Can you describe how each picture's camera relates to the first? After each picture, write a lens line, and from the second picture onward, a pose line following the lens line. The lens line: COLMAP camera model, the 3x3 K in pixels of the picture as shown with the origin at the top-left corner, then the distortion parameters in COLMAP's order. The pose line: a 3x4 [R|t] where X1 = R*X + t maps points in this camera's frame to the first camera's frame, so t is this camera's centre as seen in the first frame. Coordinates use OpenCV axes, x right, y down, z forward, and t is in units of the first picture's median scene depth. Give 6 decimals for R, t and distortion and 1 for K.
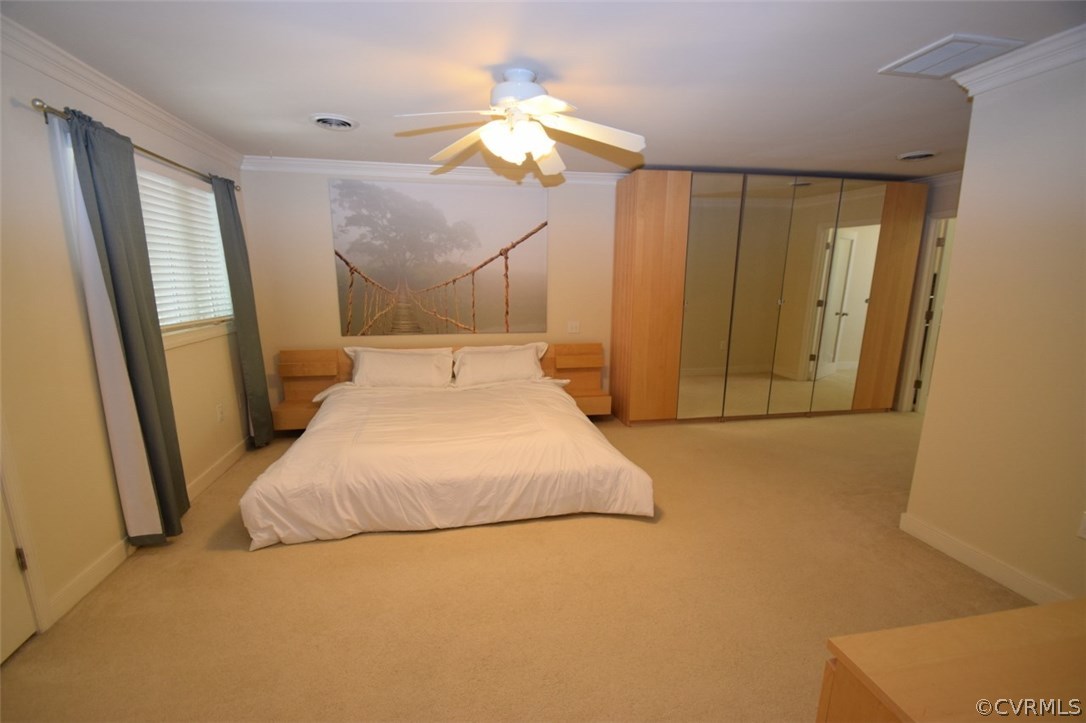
lens RADIAL K [[477.0, 0, 534.7], [0, 477.0, 381.5], [0, 0, 1]] dist [0.015801, -0.016445]
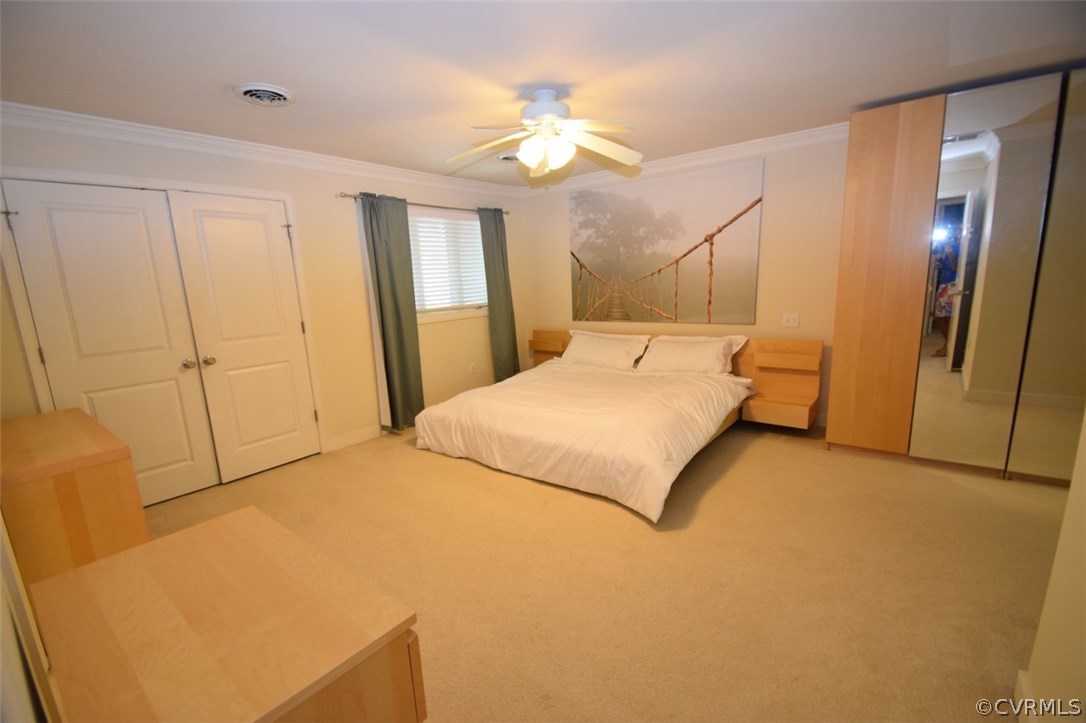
lens RADIAL K [[477.0, 0, 534.7], [0, 477.0, 381.5], [0, 0, 1]] dist [0.015801, -0.016445]
pose [[0.652619, 0.128558, -0.746701, 0.476693], [-0.113694, 0.990958, 0.071242, -0.017618], [0.749108, 0.038402, 0.661334, 0.128976]]
